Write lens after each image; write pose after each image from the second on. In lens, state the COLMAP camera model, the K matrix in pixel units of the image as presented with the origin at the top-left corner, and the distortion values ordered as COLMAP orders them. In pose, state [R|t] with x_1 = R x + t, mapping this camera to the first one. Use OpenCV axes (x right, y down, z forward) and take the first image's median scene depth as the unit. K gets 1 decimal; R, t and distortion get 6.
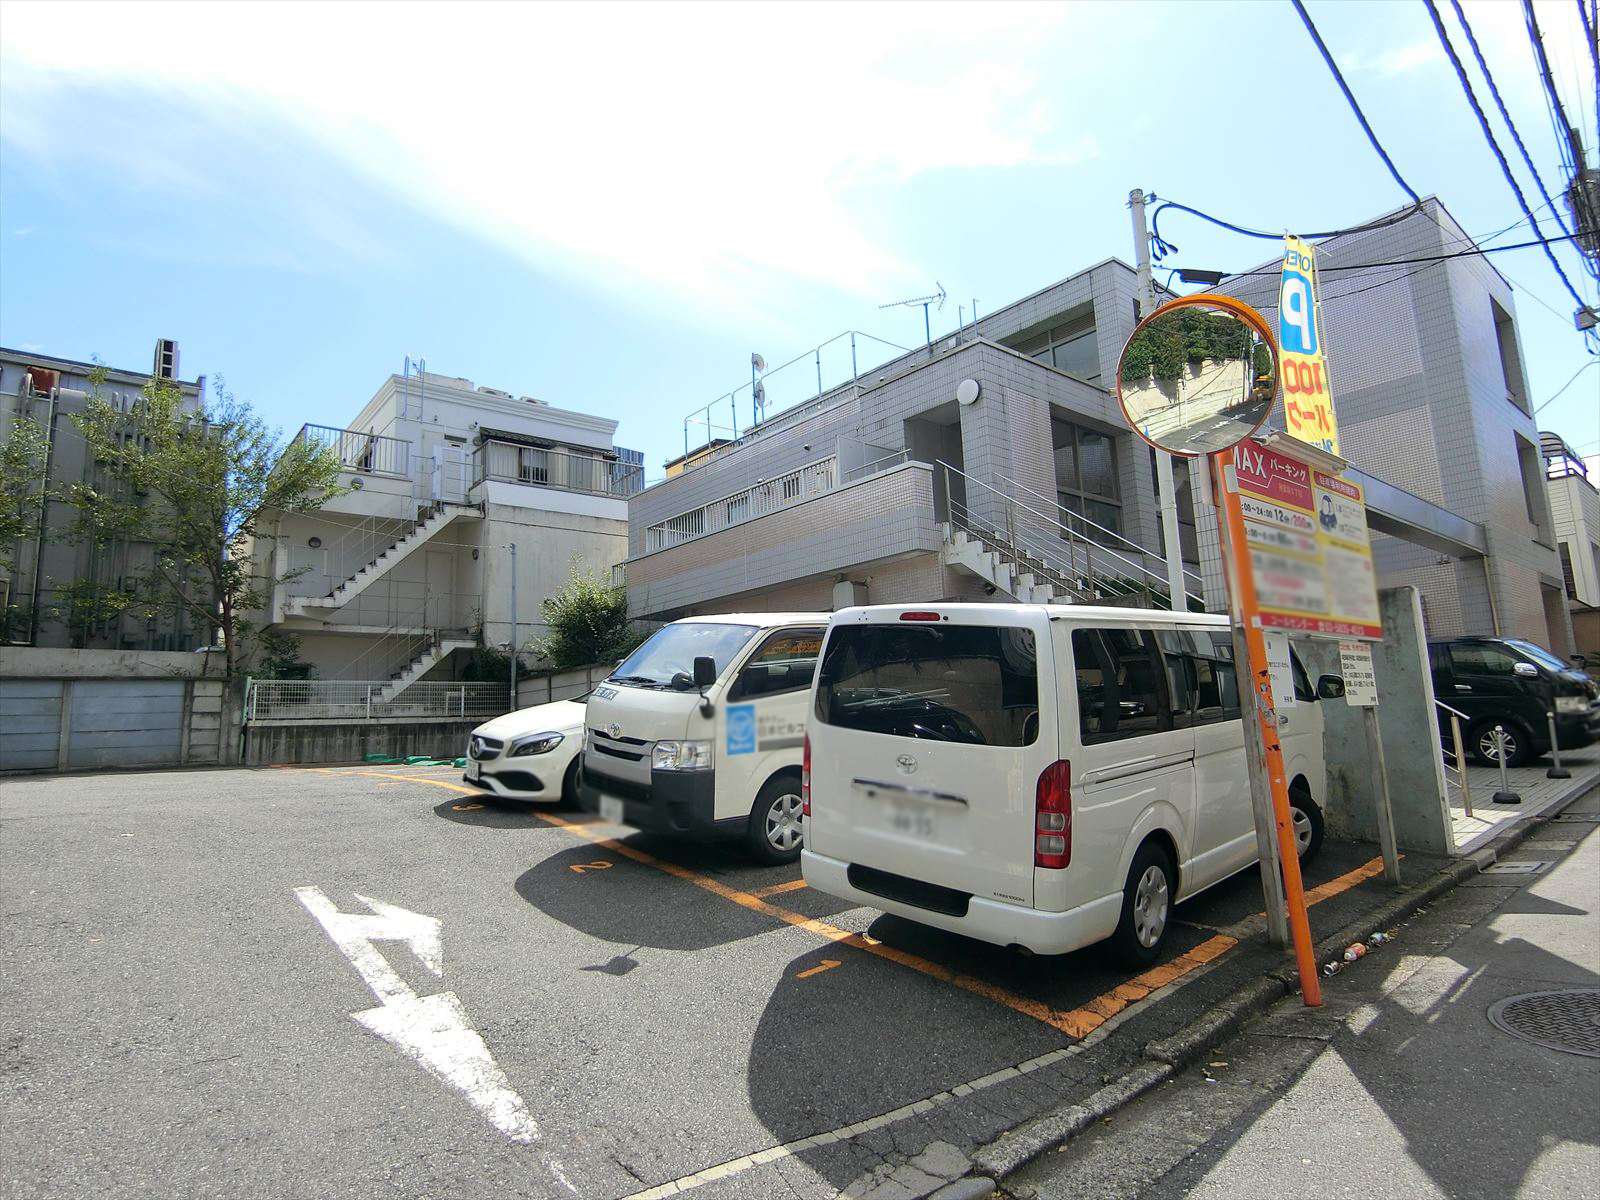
lens RADIAL K [[867.7, 0, 800.0], [0, 867.7, 600.0], [0, 0, 1]] dist [-0.000244, -0.000904]
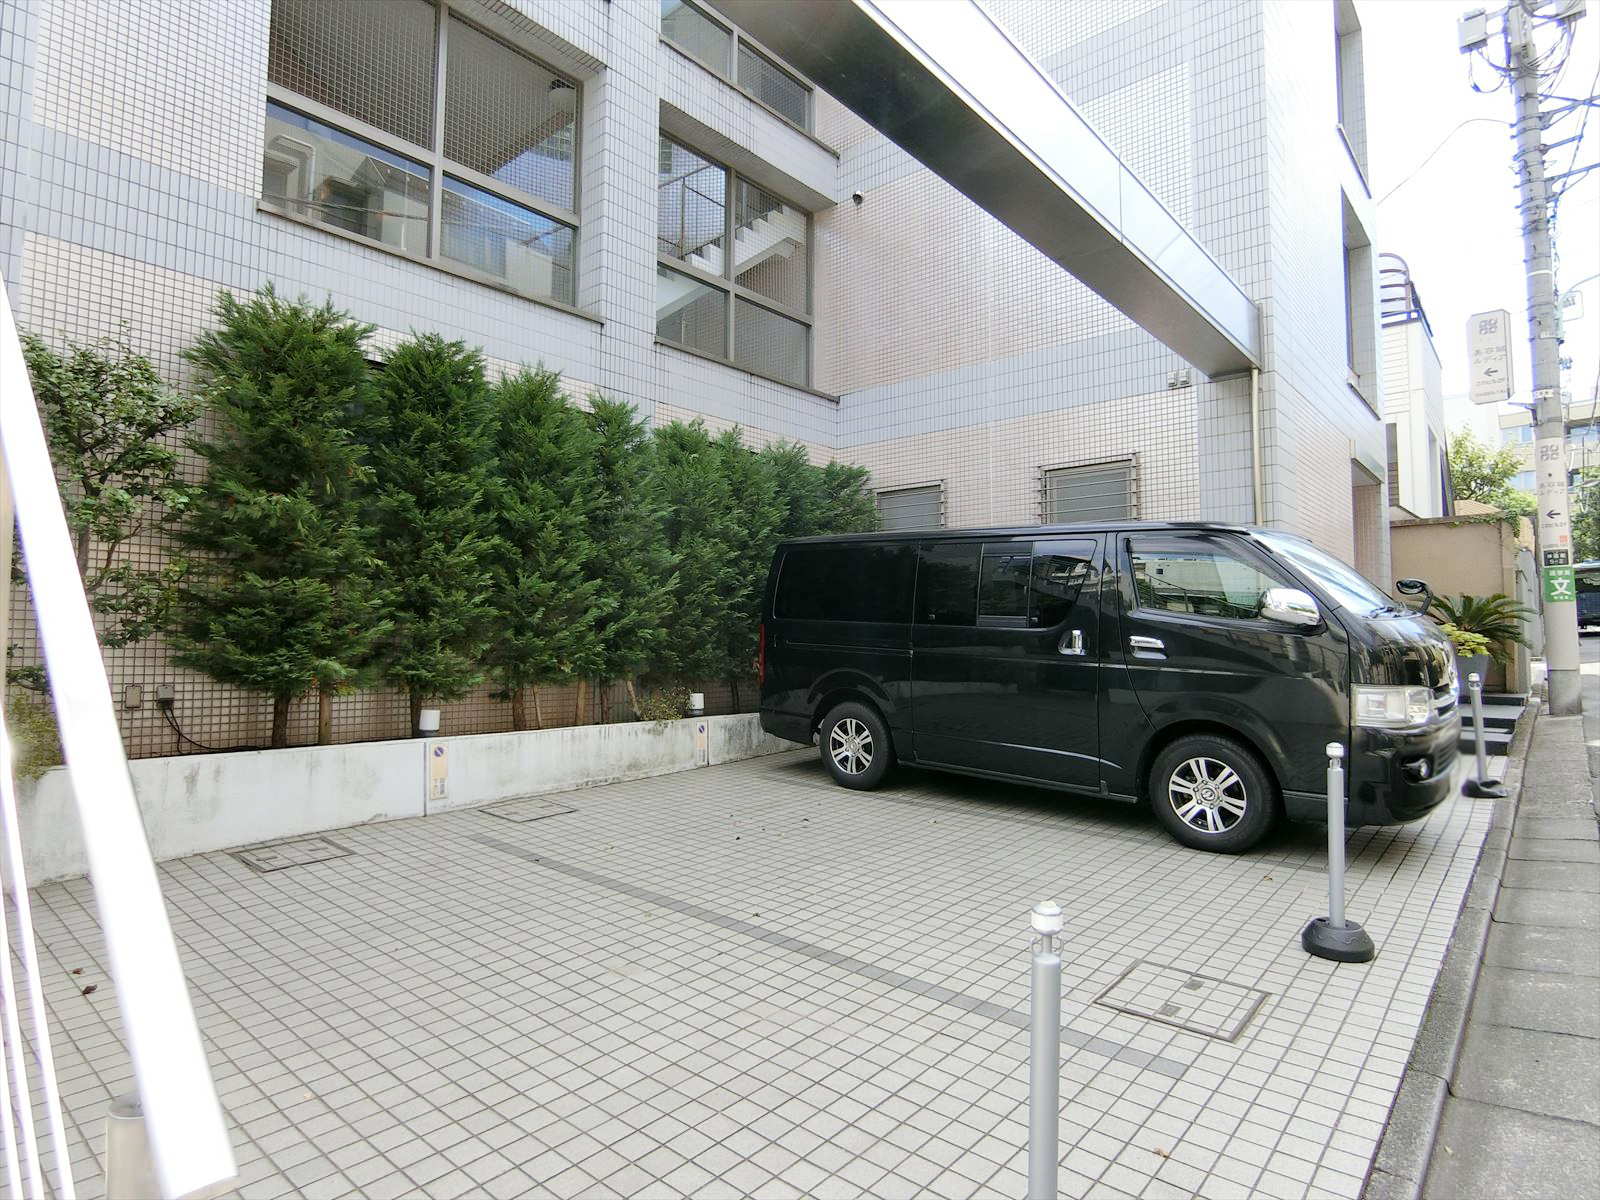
lens RADIAL K [[872.8, 0, 796.8], [0, 872.8, 575.3], [0, 0, 1]] dist [0.003873, -0.000607]
pose [[0.986993, 0.064477, 0.147265, 0.406127], [-0.075435, 0.994686, 0.070070, 0.040695], [-0.141965, -0.080268, 0.986612, 0.470280]]
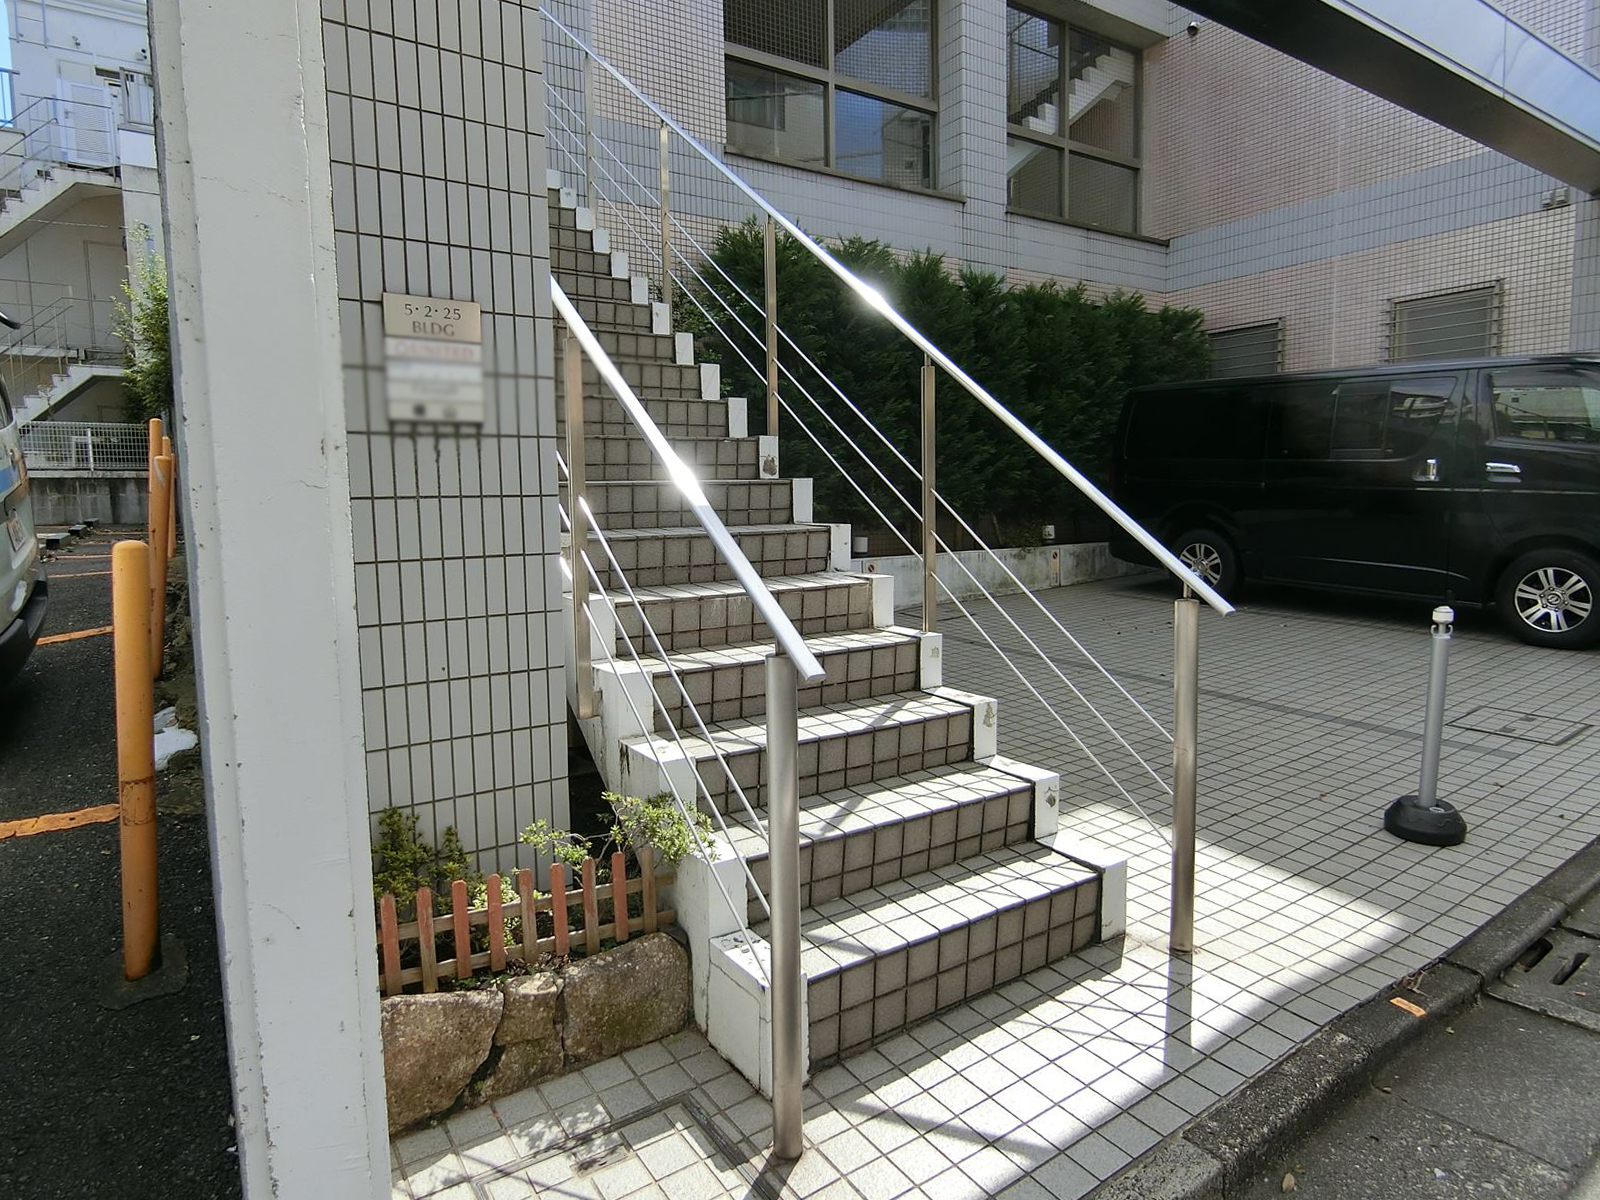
lens RADIAL K [[902.4, 0, 796.7], [0, 902.4, 581.0], [0, 0, 1]] dist [-0.015134, -0.004941]
pose [[0.992396, 0.038502, -0.116908, 0.342435], [-0.007394, 0.966749, 0.255619, 0.031848], [0.122863, -0.252811, 0.959683, 0.373720]]
